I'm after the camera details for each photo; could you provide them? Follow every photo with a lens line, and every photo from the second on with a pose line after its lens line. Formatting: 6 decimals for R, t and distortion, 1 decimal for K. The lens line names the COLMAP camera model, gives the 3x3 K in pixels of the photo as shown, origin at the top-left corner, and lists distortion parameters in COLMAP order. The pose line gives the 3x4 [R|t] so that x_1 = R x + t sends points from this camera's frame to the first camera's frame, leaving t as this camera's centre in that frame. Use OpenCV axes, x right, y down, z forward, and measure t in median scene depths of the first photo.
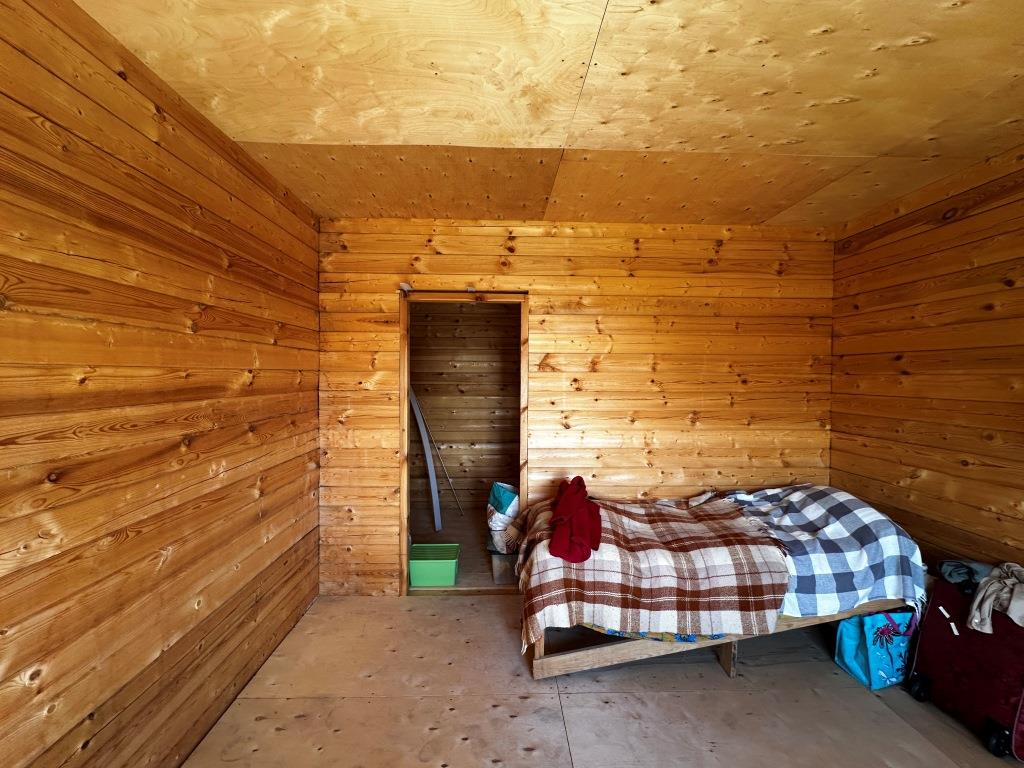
lens RADIAL K [[408.4, 0, 512.0], [0, 408.4, 382.0], [0, 0, 1]] dist [-0.000709, -0.000197]
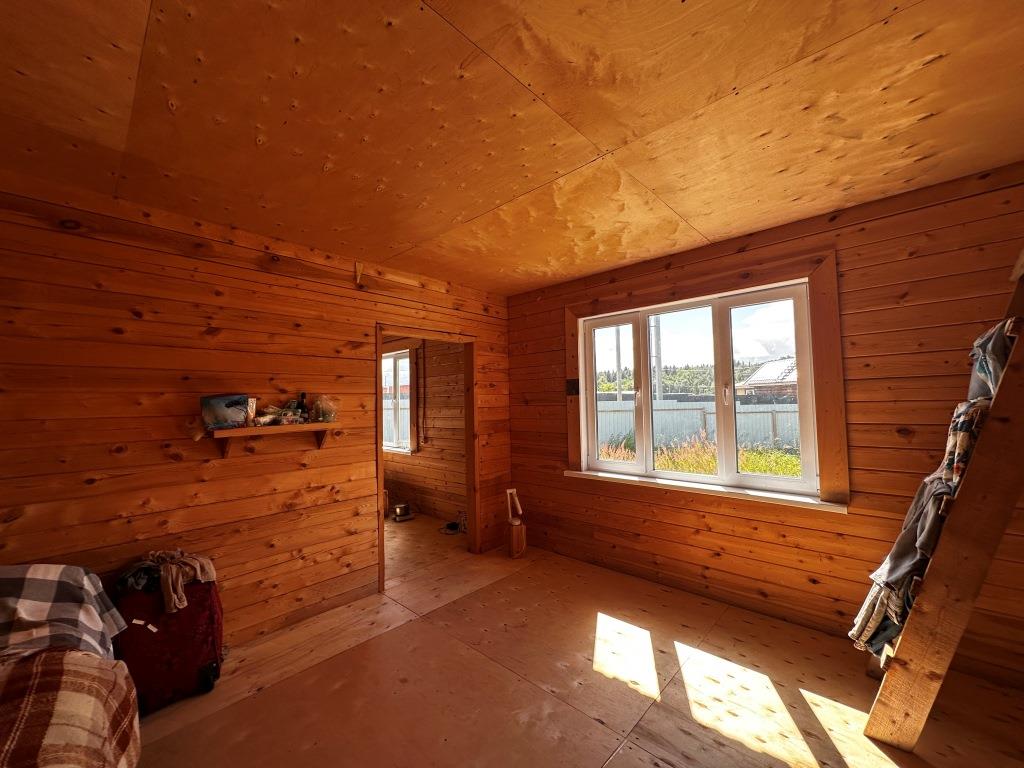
lens RADIAL K [[408.4, 0, 512.0], [0, 408.4, 382.0], [0, 0, 1]] dist [-0.000709, -0.000197]
pose [[-0.707296, 0.041195, 0.705717, -0.339469], [0.029294, 0.999151, -0.028963, 0.016184], [-0.706311, 0.000188, -0.707902, 1.002133]]
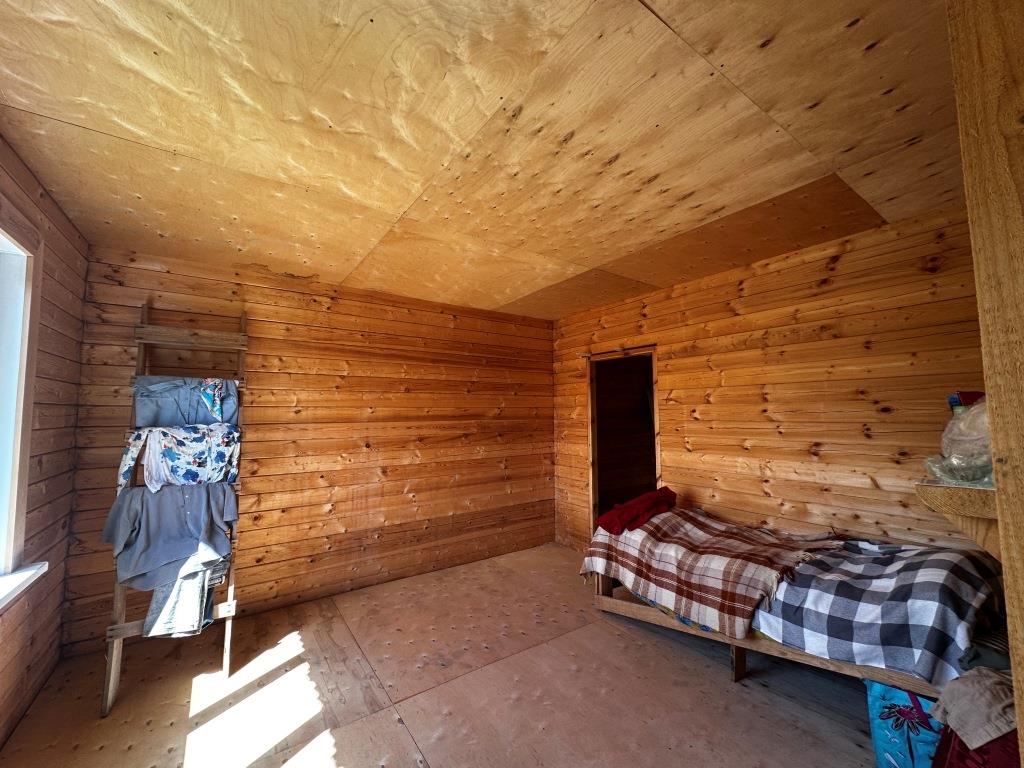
lens RADIAL K [[408.4, 0, 512.0], [0, 408.4, 382.0], [0, 0, 1]] dist [-0.000709, -0.000197]
pose [[0.547078, -0.073999, -0.833804, 1.214544], [-0.005987, 0.995714, -0.092297, 0.034455], [0.837060, 0.055485, 0.544290, -0.133183]]
